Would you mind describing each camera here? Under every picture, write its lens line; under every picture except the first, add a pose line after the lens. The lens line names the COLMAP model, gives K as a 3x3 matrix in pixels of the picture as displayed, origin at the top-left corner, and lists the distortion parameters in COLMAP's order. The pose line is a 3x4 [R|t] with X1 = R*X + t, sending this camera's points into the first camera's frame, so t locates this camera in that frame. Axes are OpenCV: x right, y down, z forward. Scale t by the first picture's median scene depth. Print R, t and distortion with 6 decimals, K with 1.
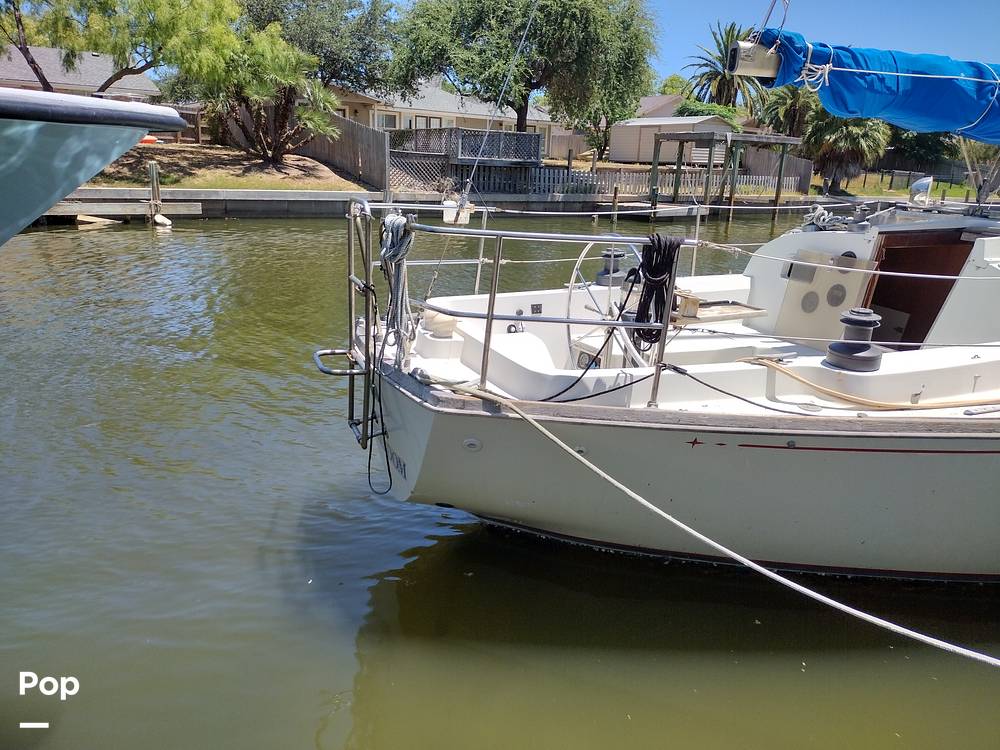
lens RADIAL K [[751.0, 0, 485.2], [0, 751.0, 371.4], [0, 0, 1]] dist [0.061534, -0.077926]
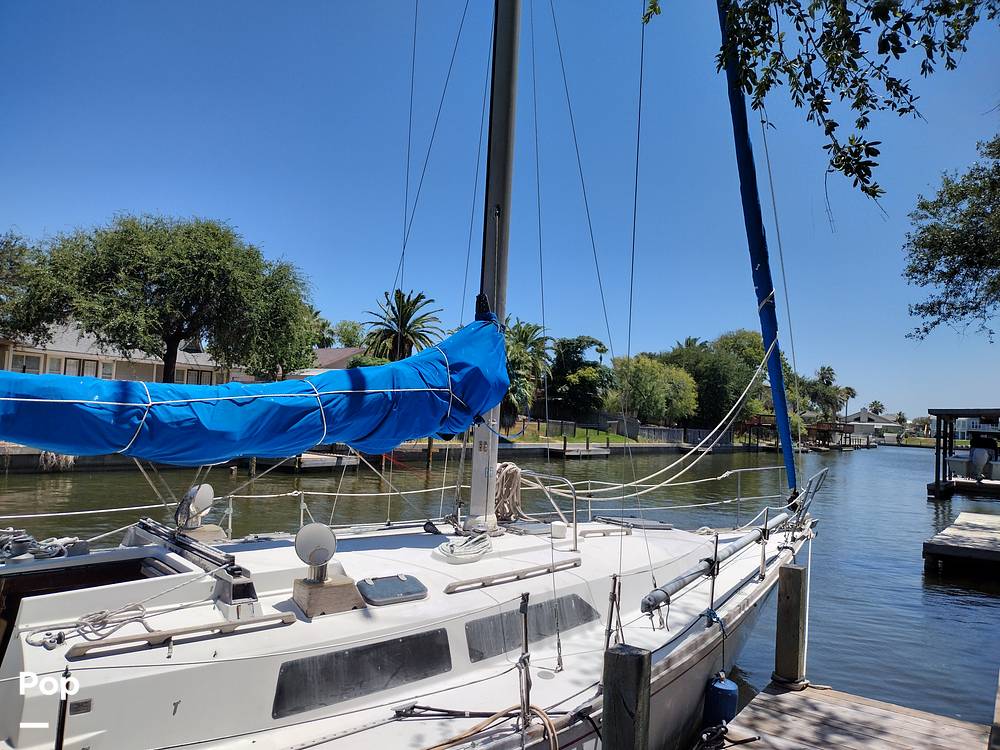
lens RADIAL K [[746.1, 0, 497.8], [0, 746.1, 374.3], [0, 0, 1]] dist [0.071081, -0.100852]
pose [[0.937109, 0.028341, 0.347883, 0.132613], [0.077853, 0.954616, -0.287485, -0.020976], [-0.340242, 0.296489, 0.892373, 0.004407]]
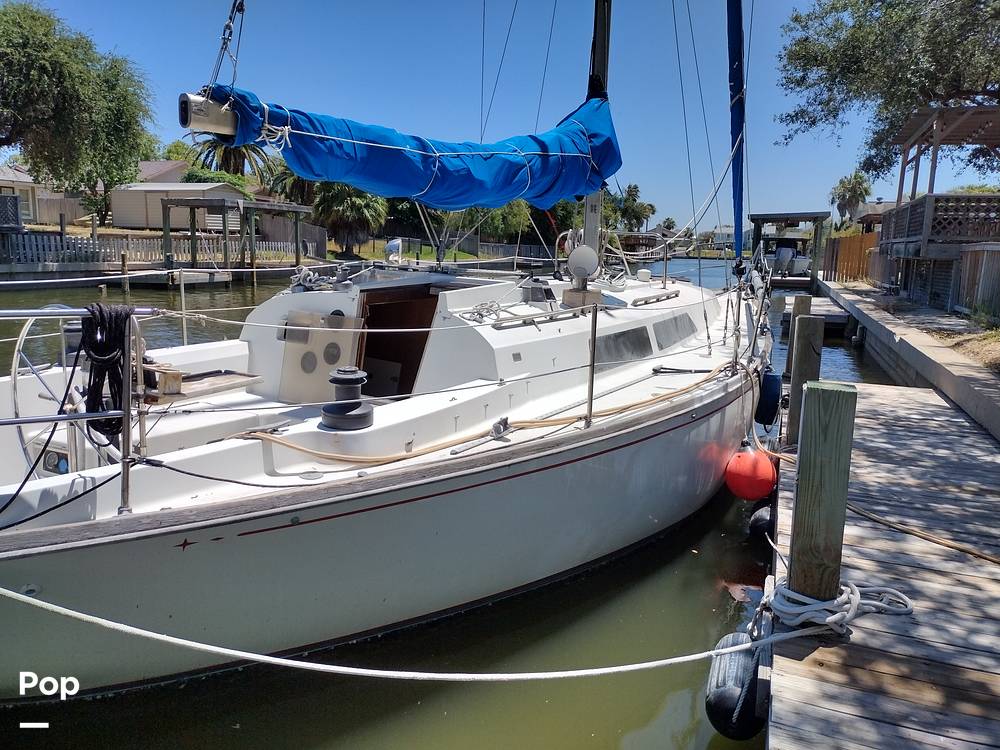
lens RADIAL K [[746.1, 0, 497.8], [0, 746.1, 374.3], [0, 0, 1]] dist [0.071081, -0.100852]
pose [[0.818351, -0.111843, 0.563732, 0.013946], [0.156188, 0.987245, -0.030867, -0.001597], [-0.553089, 0.113308, 0.825381, 0.011323]]
